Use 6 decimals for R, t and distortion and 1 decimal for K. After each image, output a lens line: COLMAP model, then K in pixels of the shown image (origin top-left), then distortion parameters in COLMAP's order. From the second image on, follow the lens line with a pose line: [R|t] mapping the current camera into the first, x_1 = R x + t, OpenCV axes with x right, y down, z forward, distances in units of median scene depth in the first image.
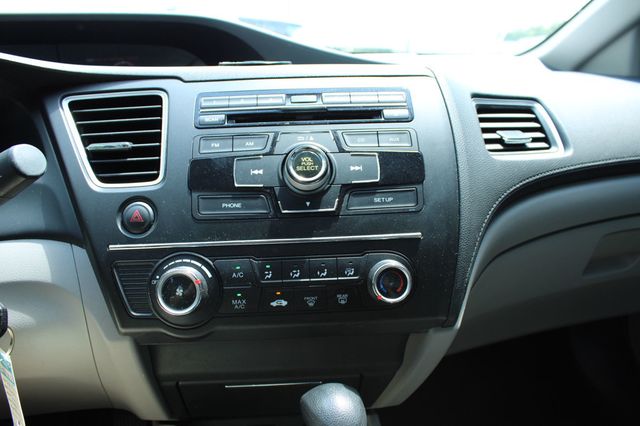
lens RADIAL K [[534.4, 0, 318.1], [0, 534.4, 212.4], [0, 0, 1]] dist [-0.169180, 0.158216]
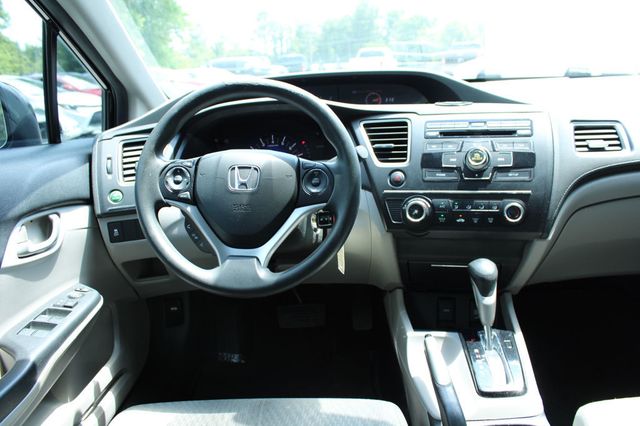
lens RADIAL K [[534.4, 0, 318.1], [0, 534.4, 212.4], [0, 0, 1]] dist [-0.169180, 0.158216]
pose [[0.937799, 0.052352, -0.343208, 0.114513], [-0.044566, 0.998540, 0.030538, 0.093988], [0.344306, -0.013344, 0.938763, -1.173532]]
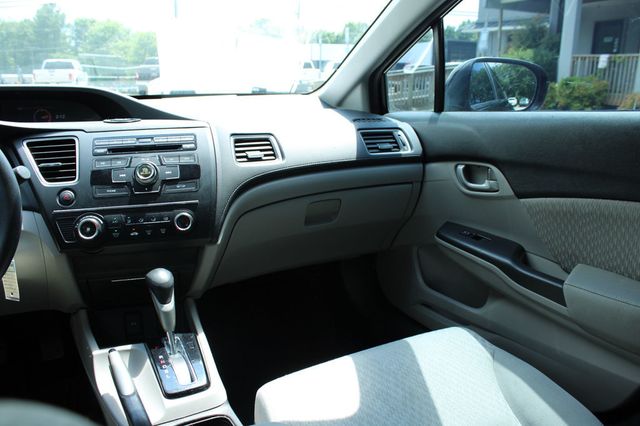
lens RADIAL K [[534.4, 0, 318.1], [0, 534.4, 212.4], [0, 0, 1]] dist [-0.169180, 0.158216]
pose [[0.980510, -0.034803, 0.193364, 0.249859], [0.035259, 0.999378, 0.001086, 0.101275], [-0.193282, 0.005753, 0.981126, -1.255666]]
